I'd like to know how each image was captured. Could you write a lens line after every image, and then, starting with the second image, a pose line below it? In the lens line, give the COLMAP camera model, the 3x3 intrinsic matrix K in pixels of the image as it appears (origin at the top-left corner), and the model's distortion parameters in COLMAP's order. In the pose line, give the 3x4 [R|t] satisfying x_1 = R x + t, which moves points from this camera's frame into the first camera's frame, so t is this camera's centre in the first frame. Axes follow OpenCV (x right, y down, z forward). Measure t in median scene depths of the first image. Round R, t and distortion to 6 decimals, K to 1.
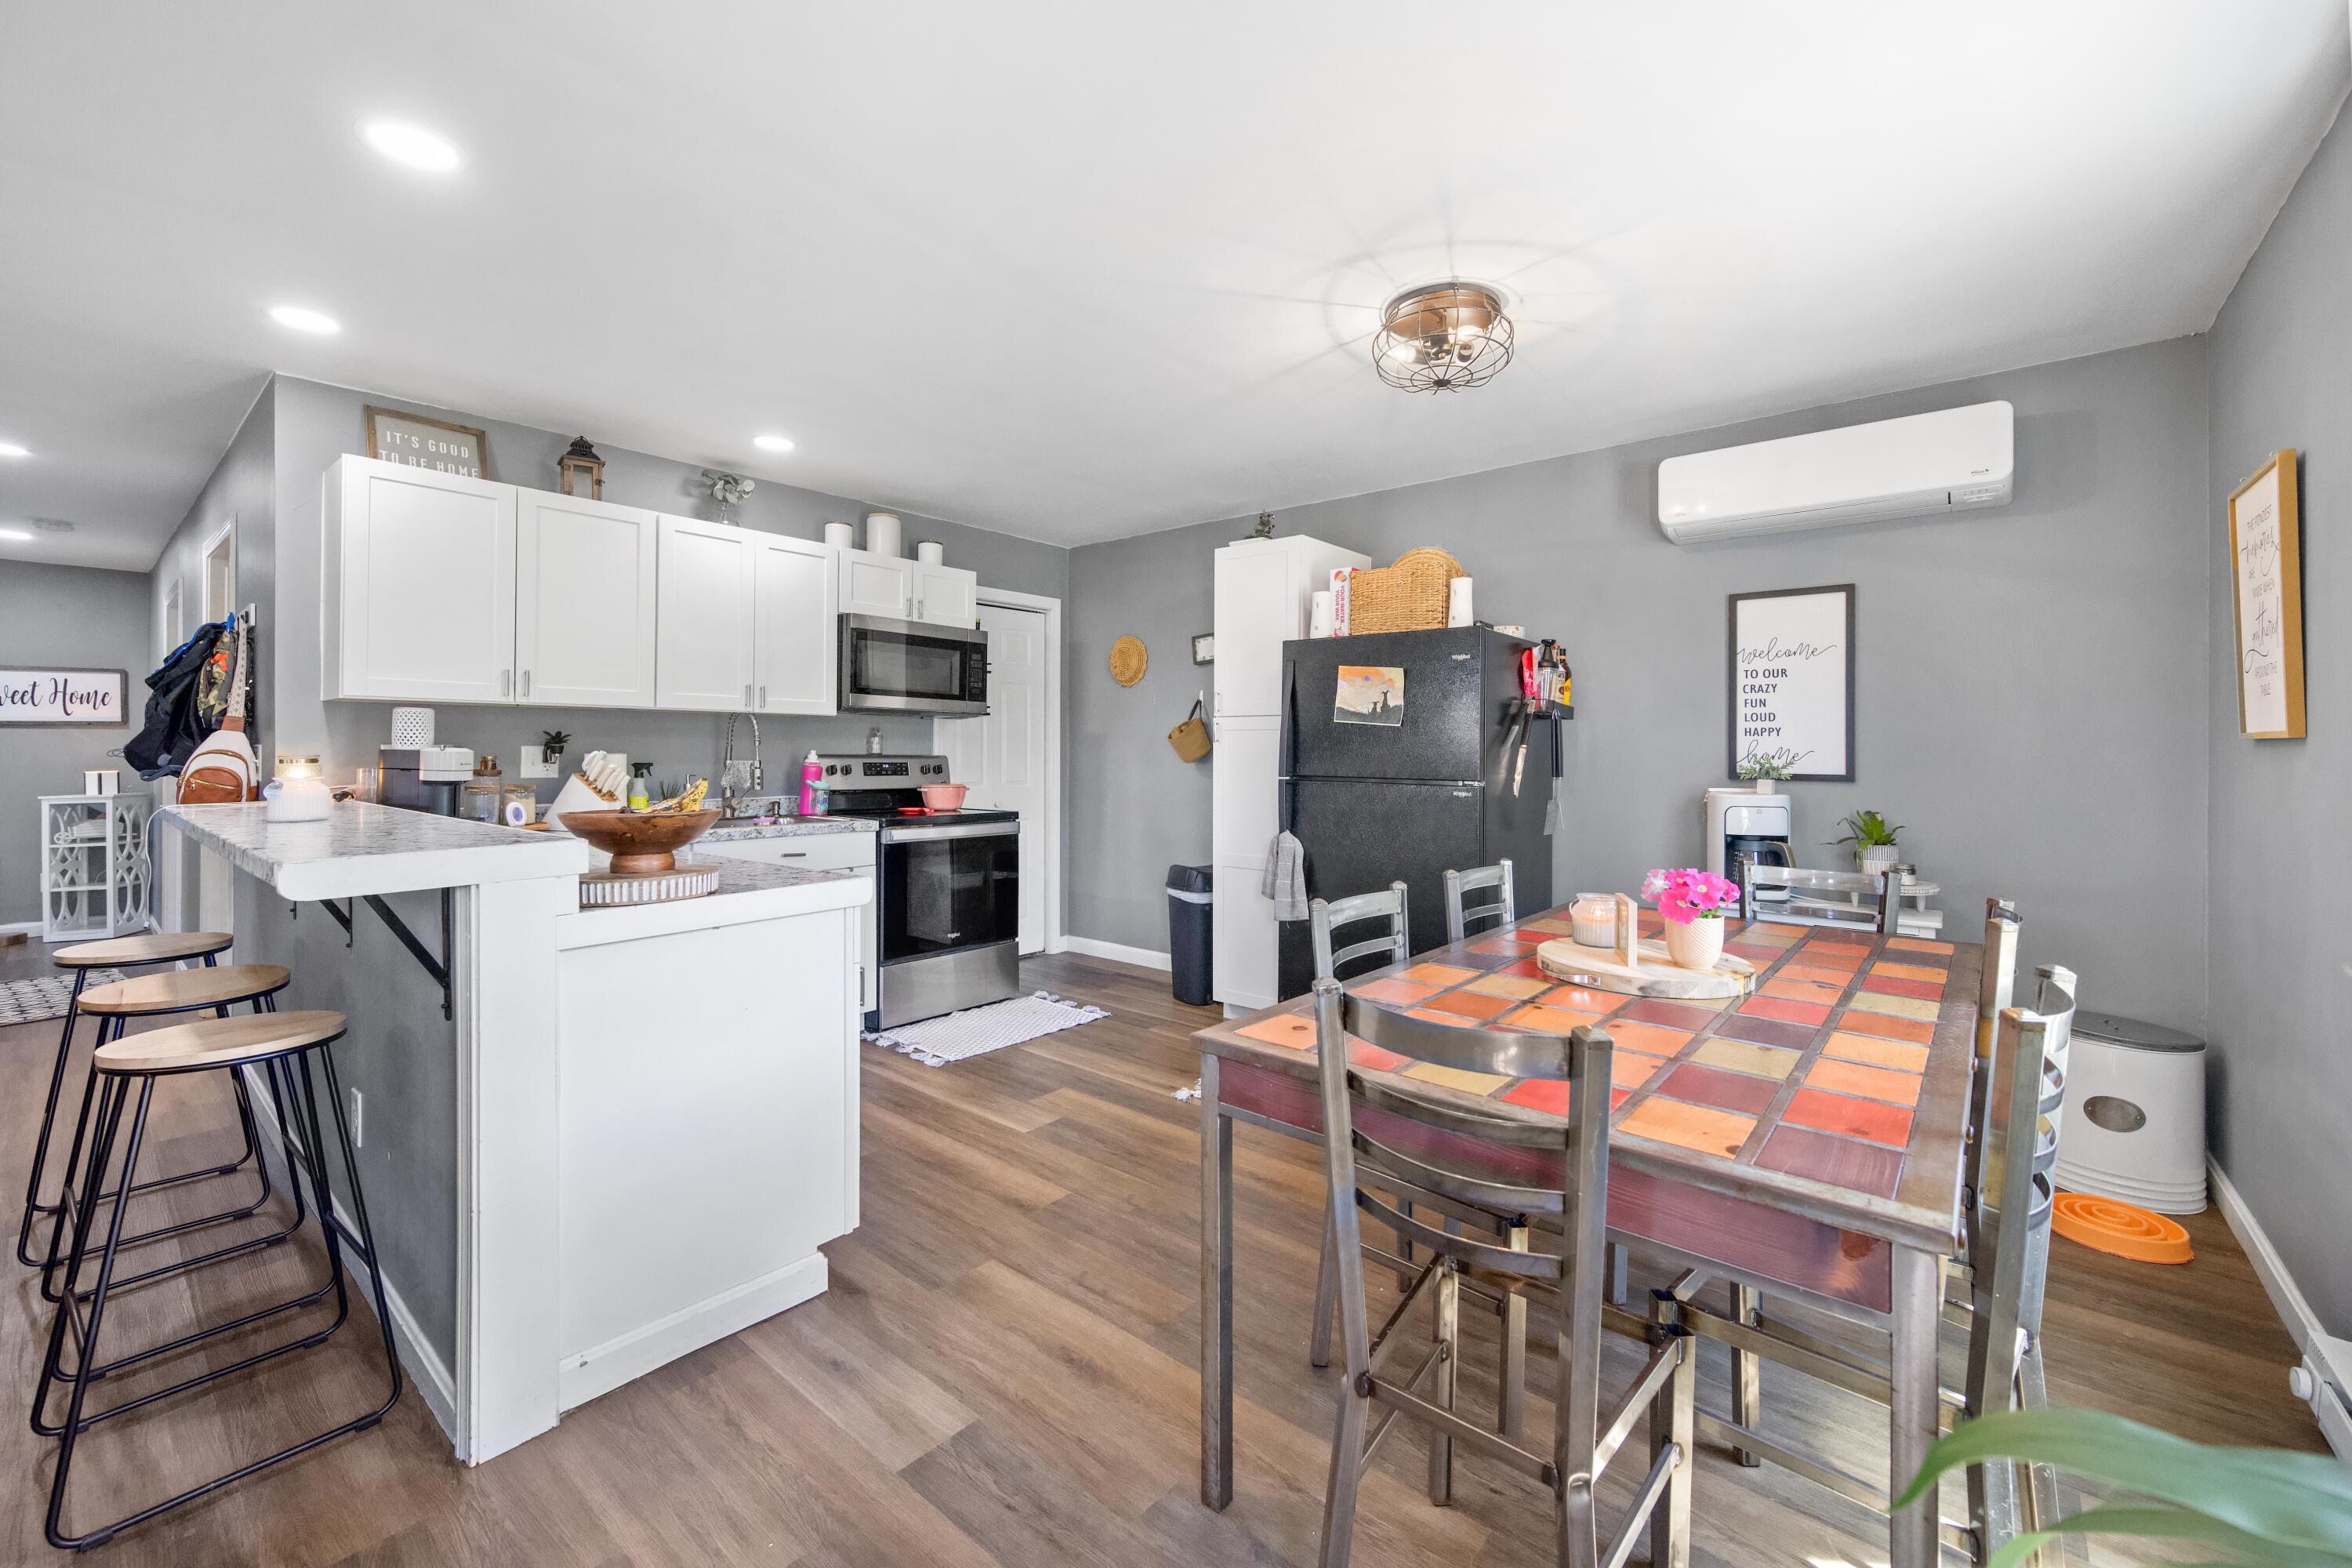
lens RADIAL K [[944.8, 0, 1163.7], [0, 944.8, 744.5], [0, 0, 1]] dist [-0.000643, 0.000827]
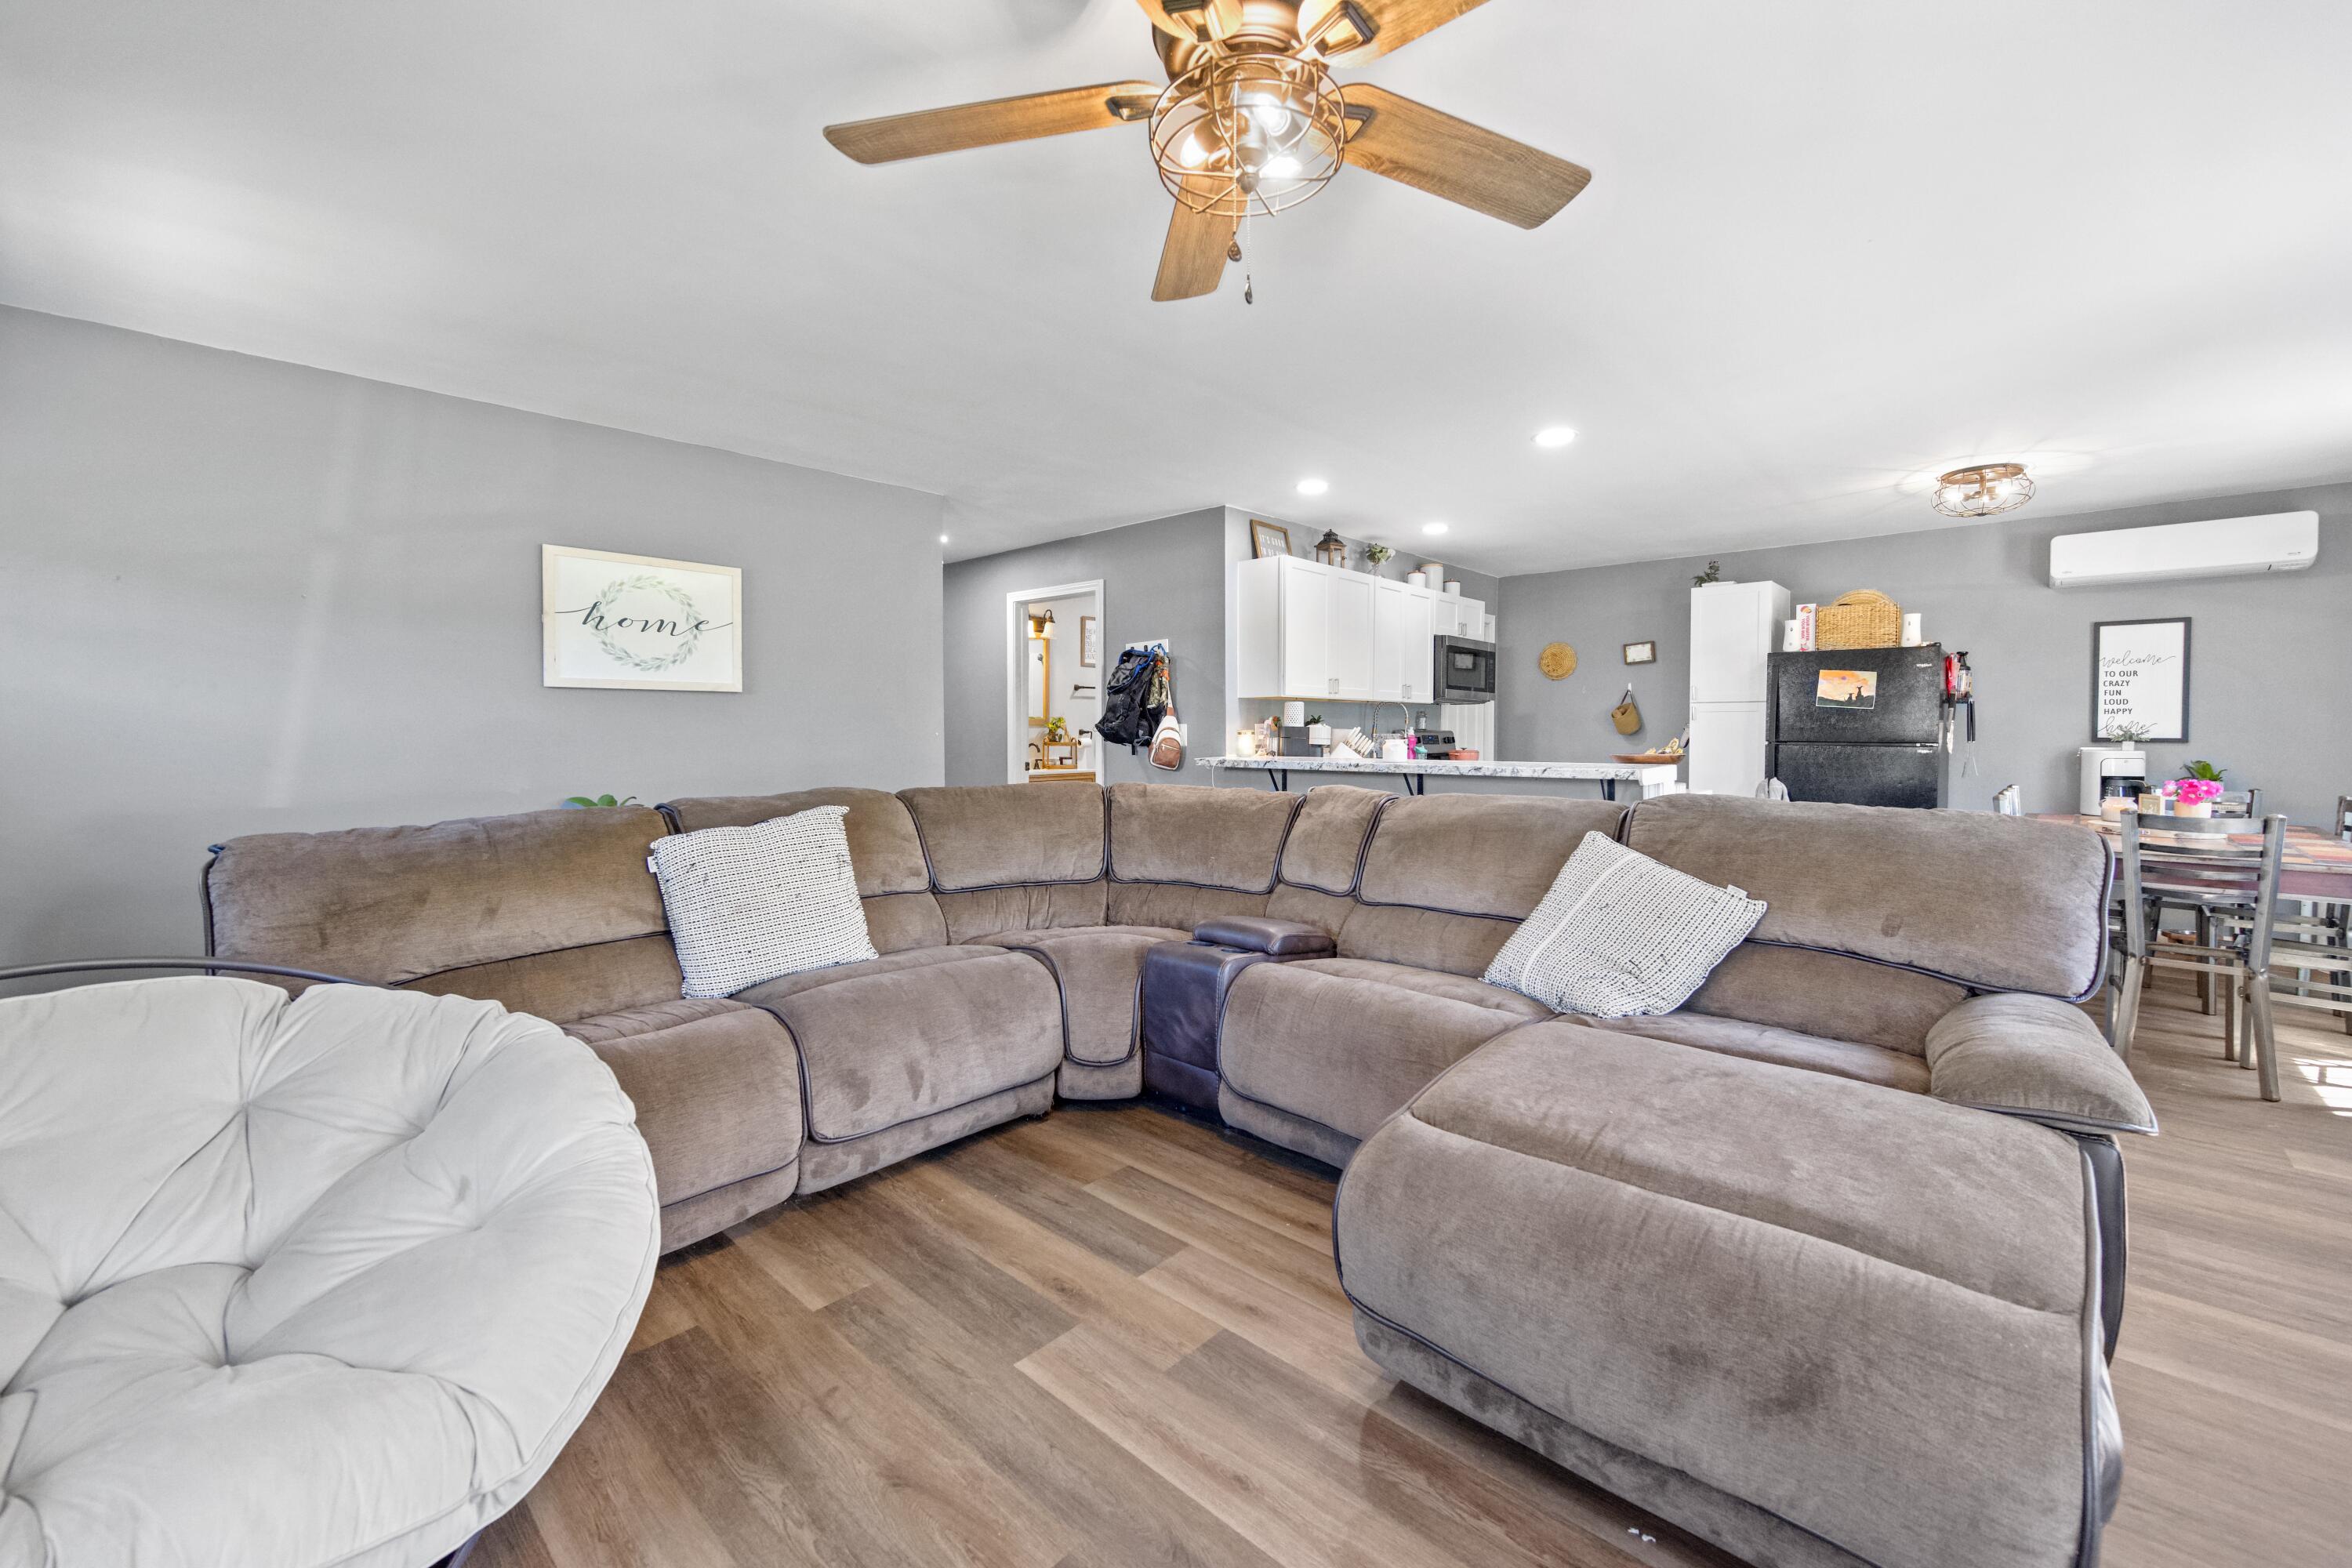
lens RADIAL K [[944.8, 0, 1169.6], [0, 944.8, 755.0], [0, 0, 1]] dist [-0.000643, 0.000827]
pose [[0.998019, -0.002008, -0.062879, -0.743243], [0.004027, 0.999480, 0.031992, 0.002147], [0.062782, -0.032182, 0.997508, -0.587001]]
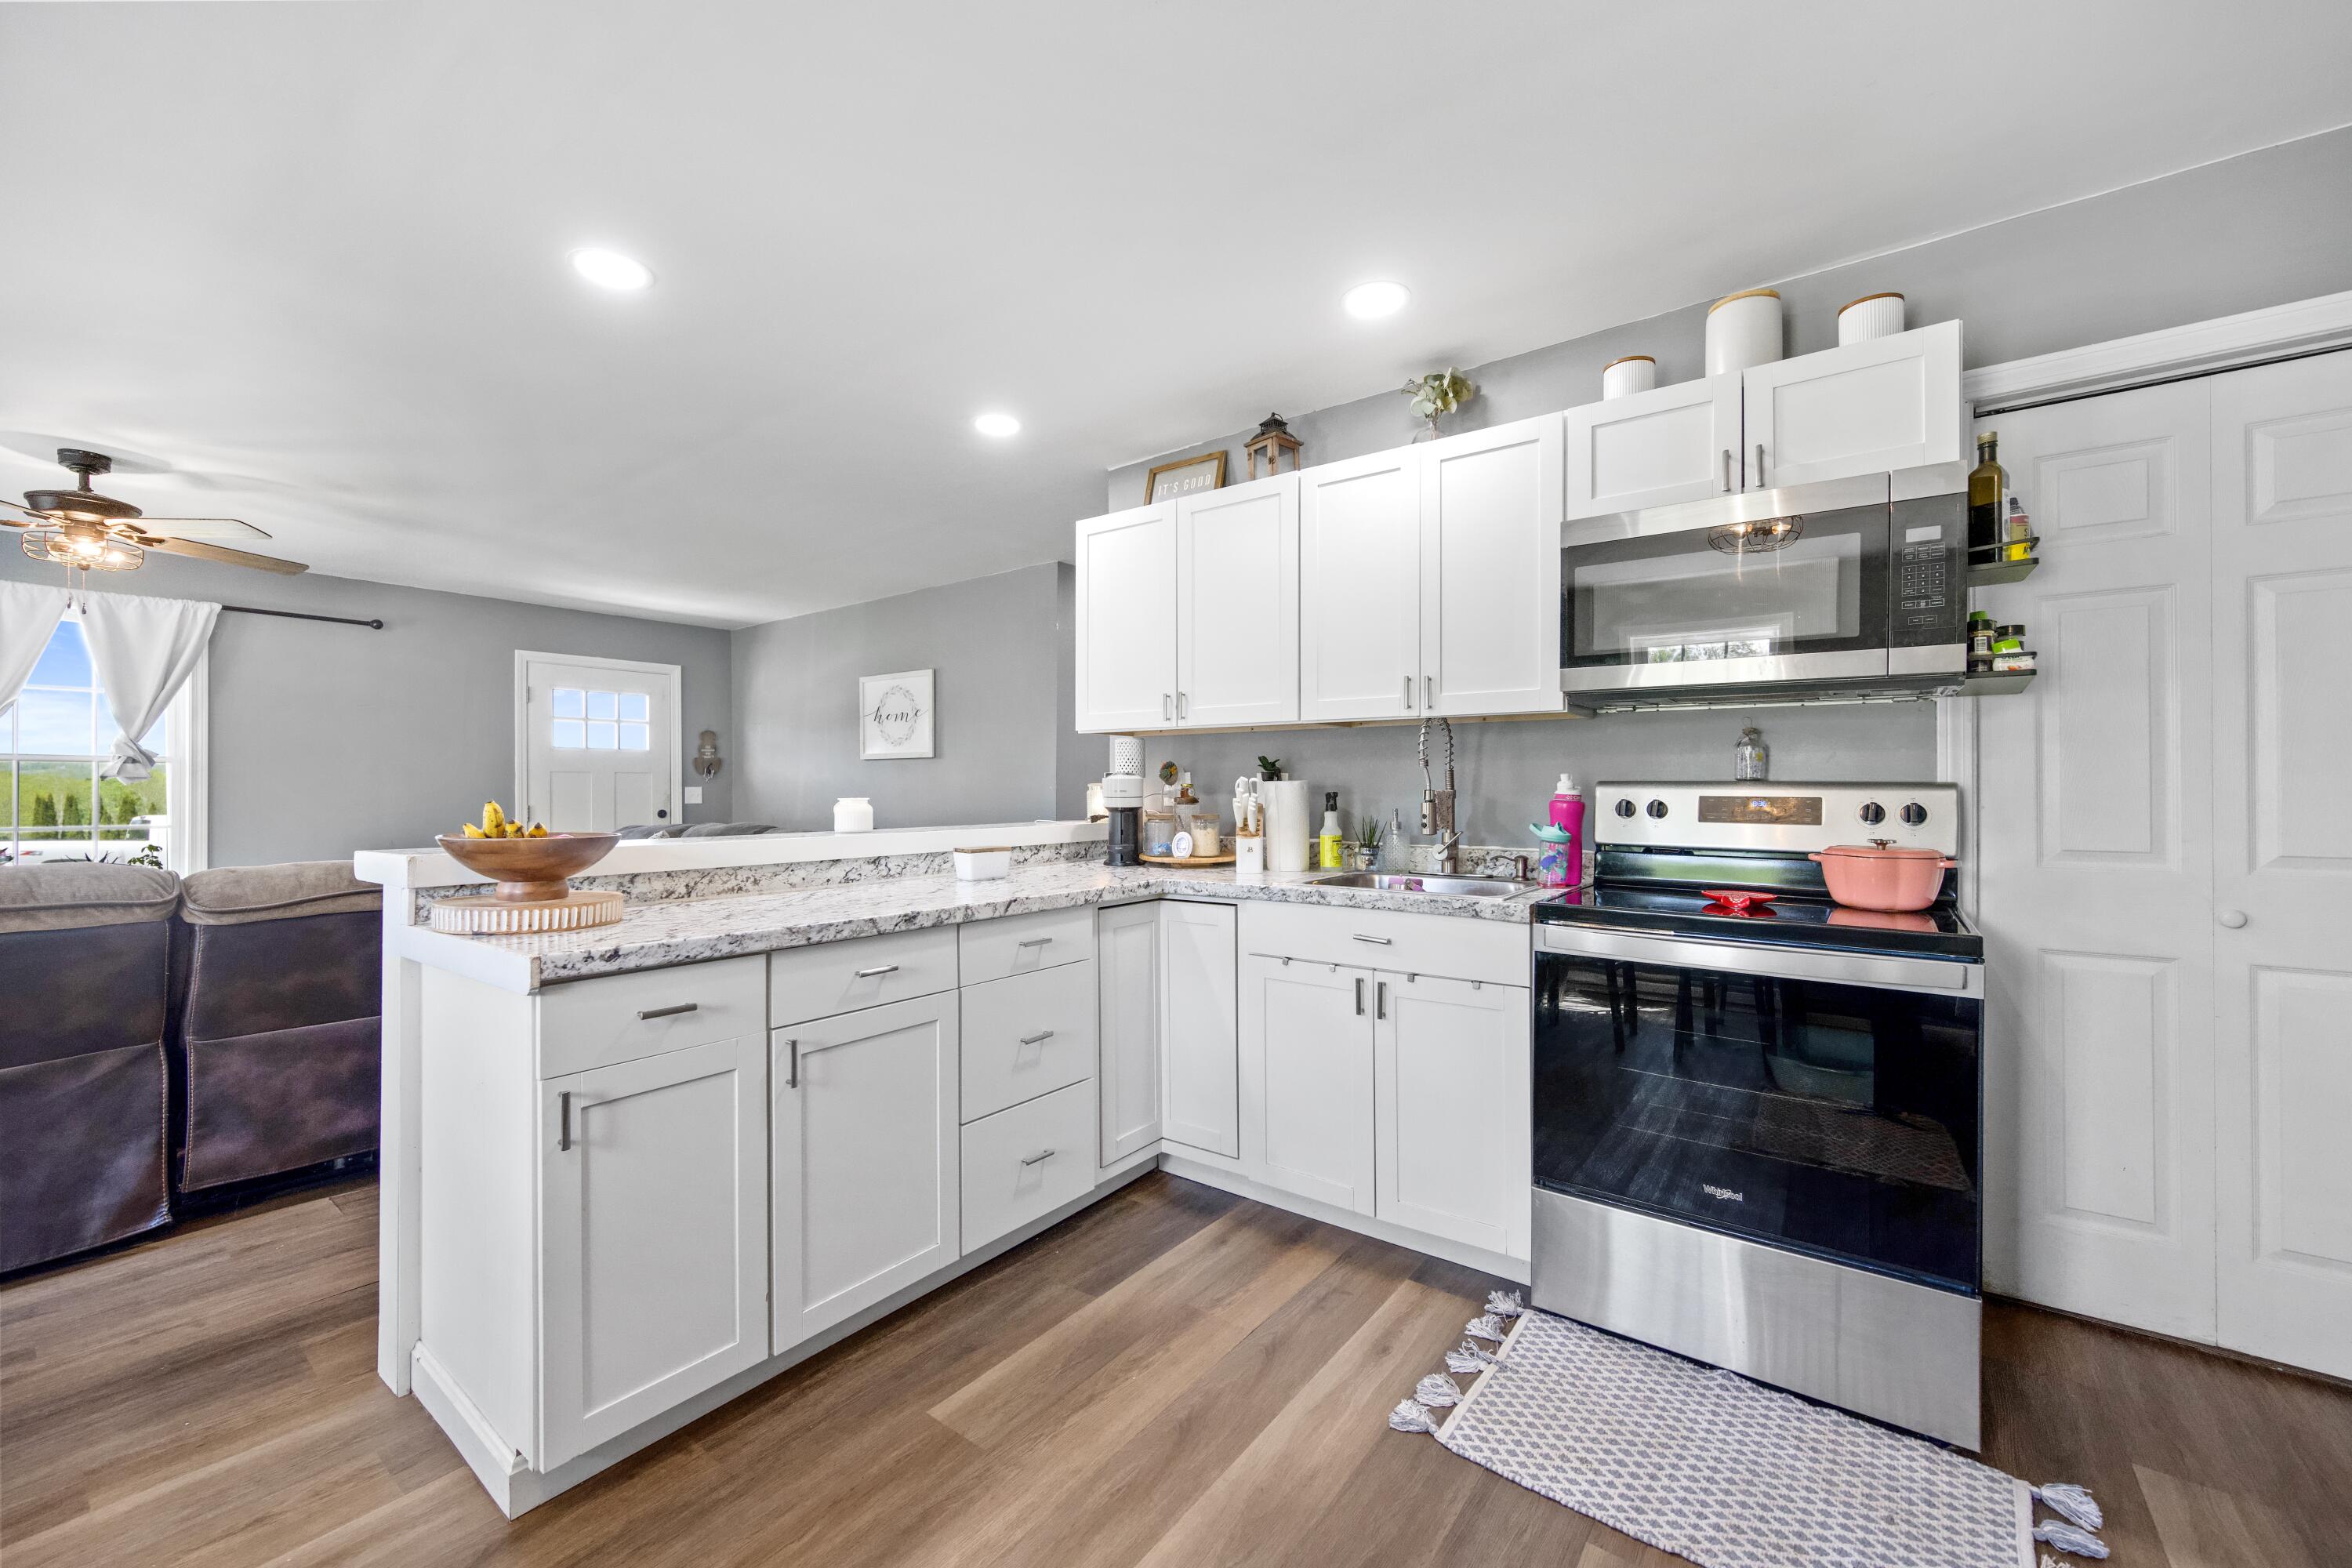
lens RADIAL K [[944.8, 0, 1172.5], [0, 944.8, 784.3], [0, 0, 1]] dist [-0.000643, 0.000827]
pose [[0.036577, -0.002862, -0.999327, 0.223144], [0.011167, 0.999935, -0.002455, 0.012801], [0.999268, -0.011069, 0.036607, 0.816725]]
